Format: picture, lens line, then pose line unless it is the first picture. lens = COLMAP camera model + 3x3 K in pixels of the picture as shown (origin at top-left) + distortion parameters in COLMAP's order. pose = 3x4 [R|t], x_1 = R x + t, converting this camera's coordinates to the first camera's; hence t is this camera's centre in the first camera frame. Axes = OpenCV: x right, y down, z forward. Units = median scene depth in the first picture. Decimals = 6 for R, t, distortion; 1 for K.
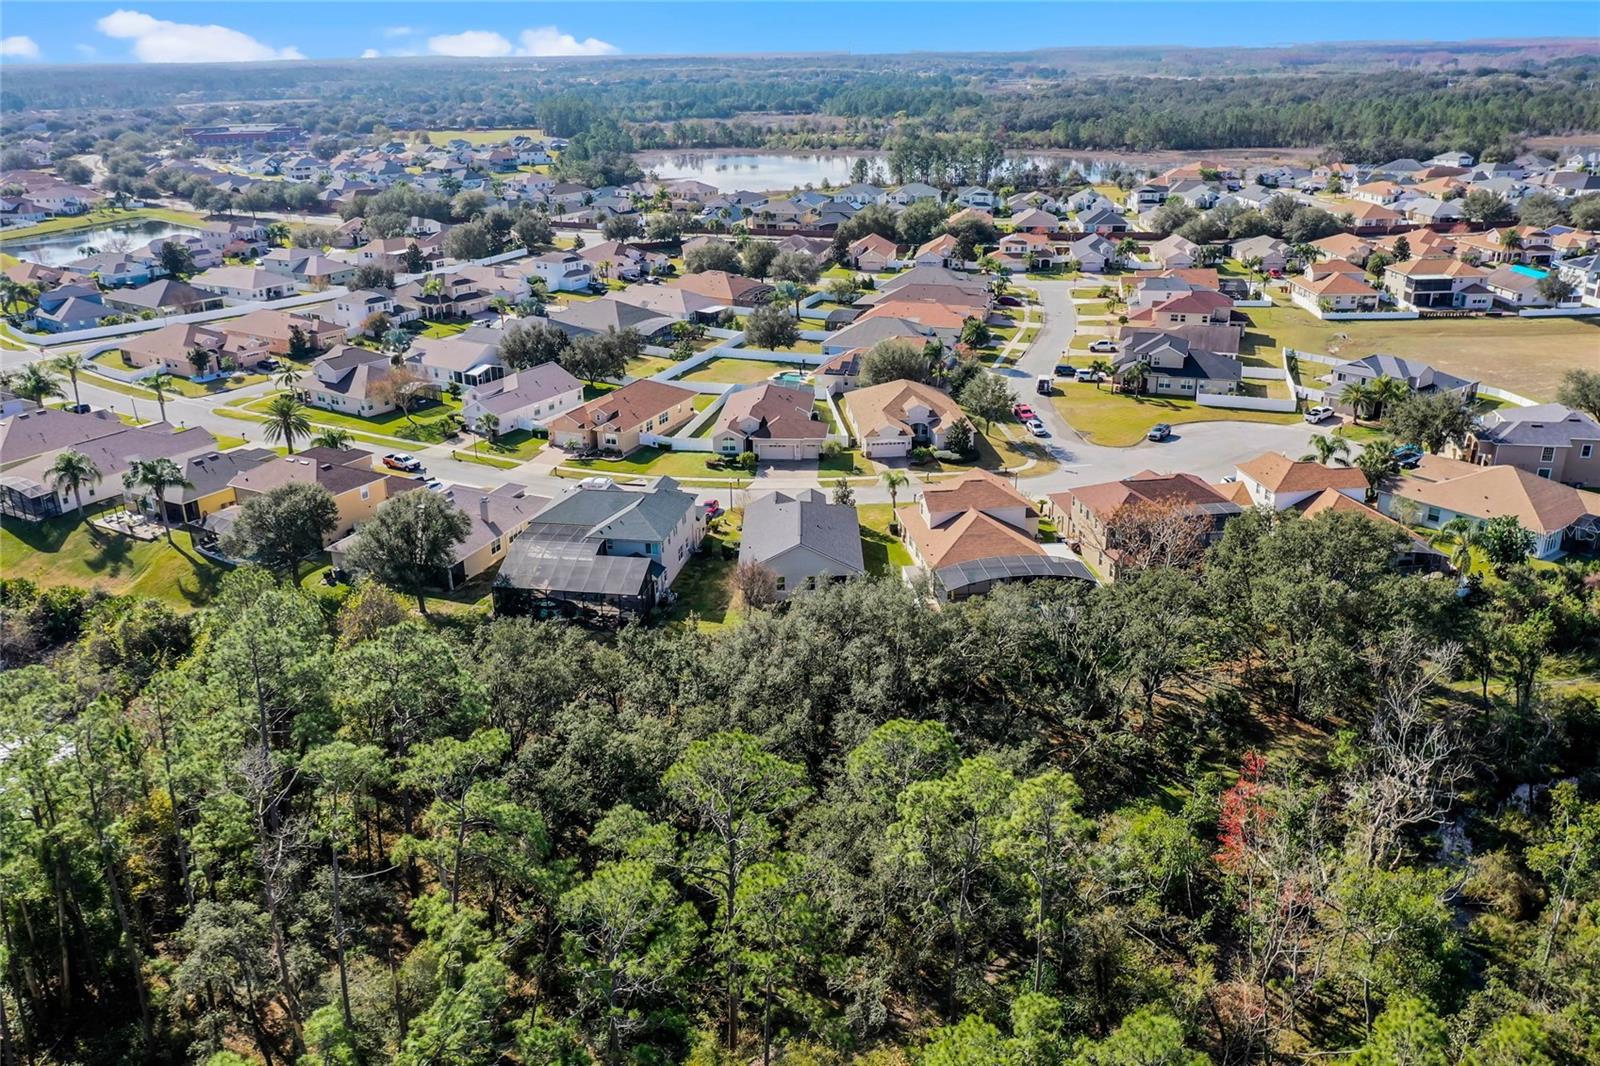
lens RADIAL K [[1257.5, 0, 800.0], [0, 1257.5, 533.0], [0, 0, 1]] dist [0.017583, 0.002832]
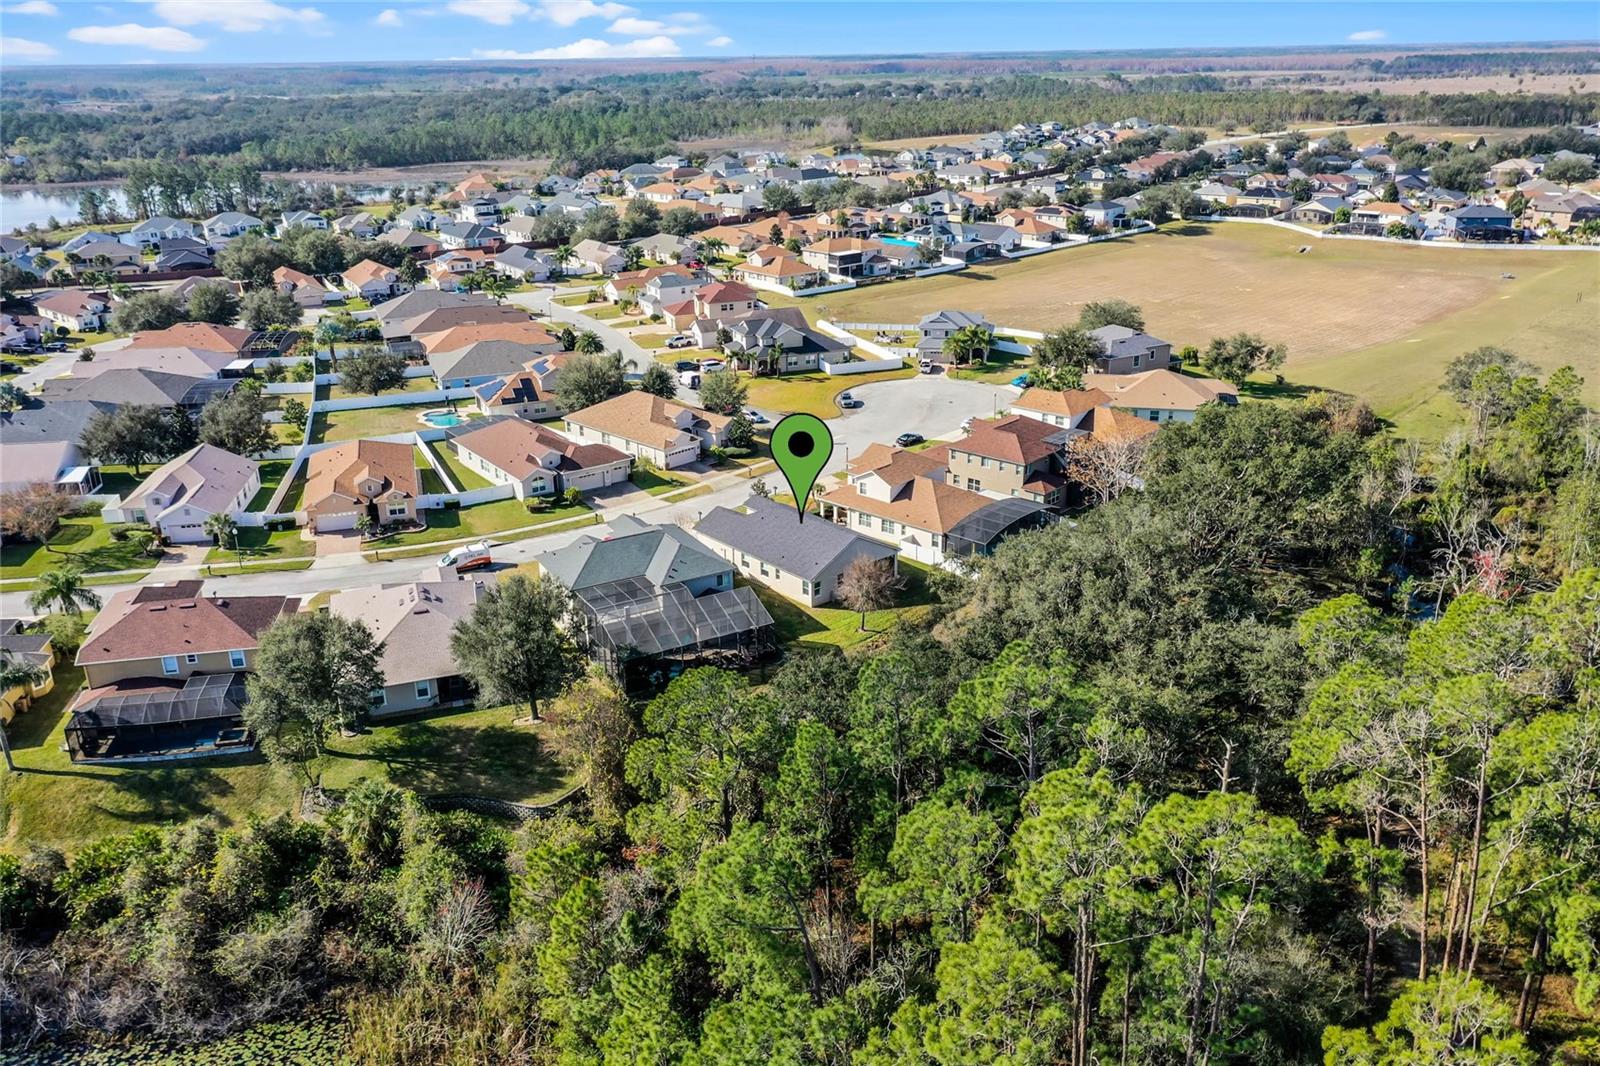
lens RADIAL K [[1254.3, 0, 800.0], [0, 1254.3, 533.0], [0, 0, 1]] dist [0.020666, 0.004898]
pose [[0.764357, -0.226335, 0.603764, -0.274114], [0.234698, 0.969796, 0.066427, -0.030502], [-0.600563, 0.090929, 0.794390, 0.094526]]
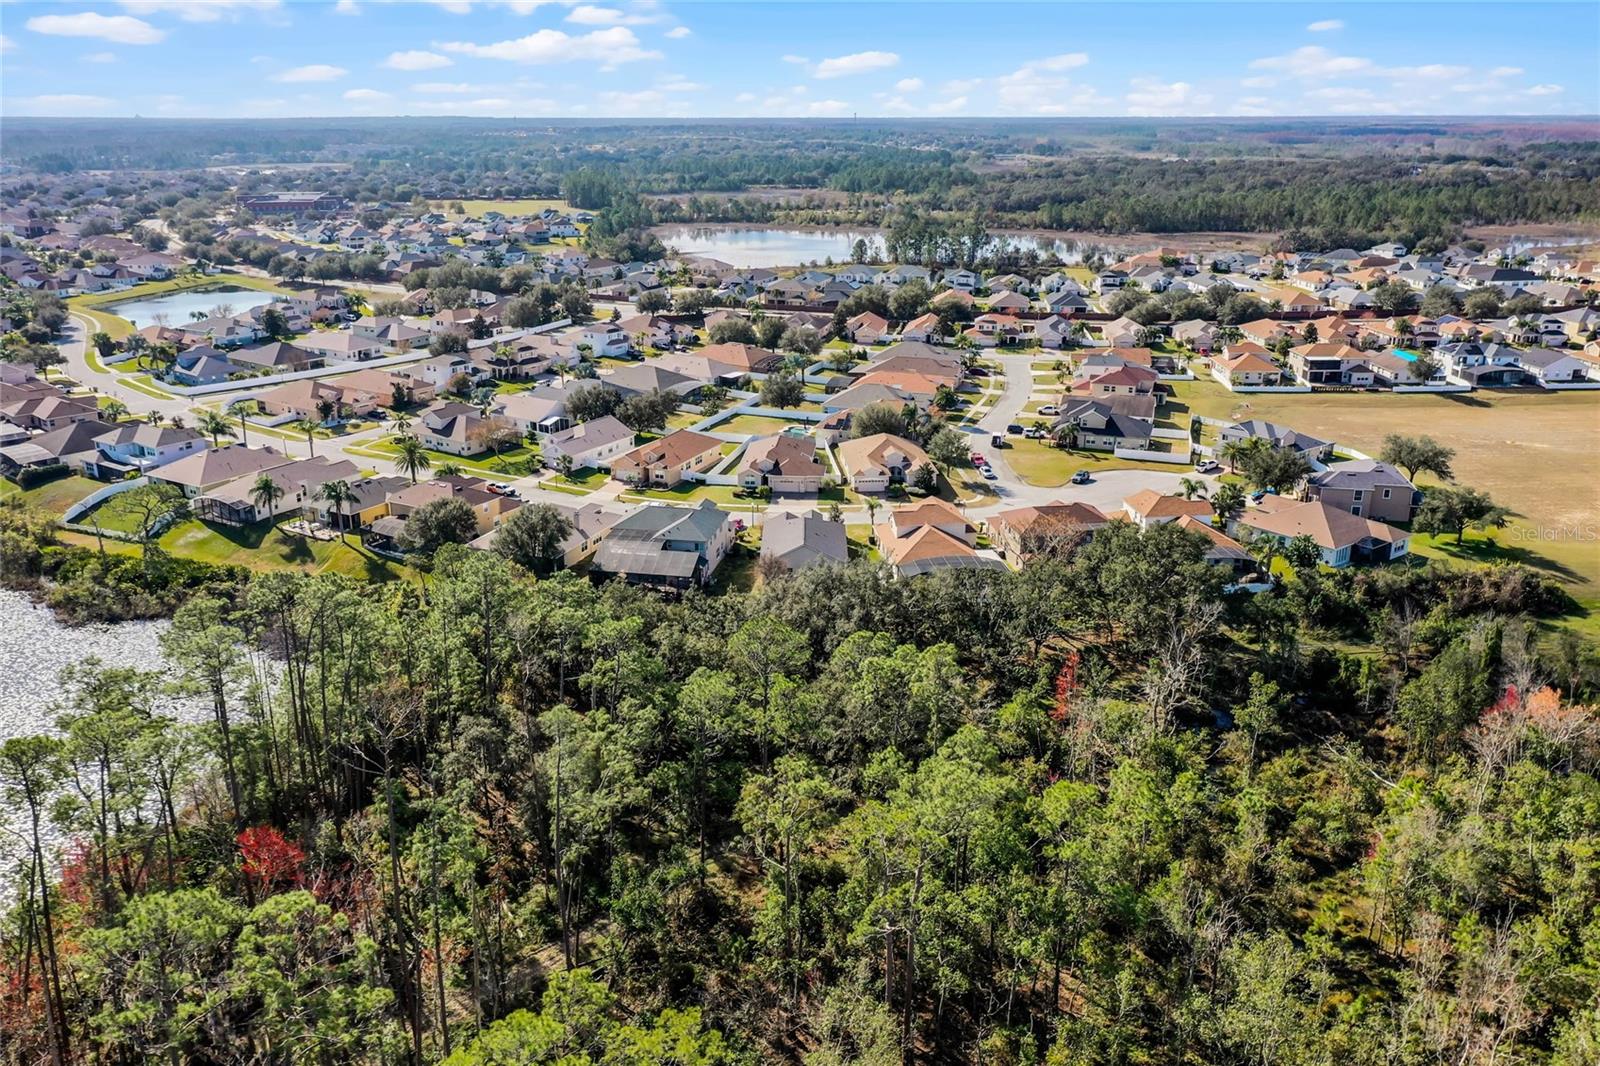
lens RADIAL K [[1254.3, 0, 800.0], [0, 1254.3, 533.0], [0, 0, 1]] dist [0.020666, 0.004898]
pose [[0.999865, 0.016406, -0.000210, -0.001782], [-0.016399, 0.998830, -0.045493, 0.025599], [-0.000536, 0.045490, 0.998965, -0.179650]]
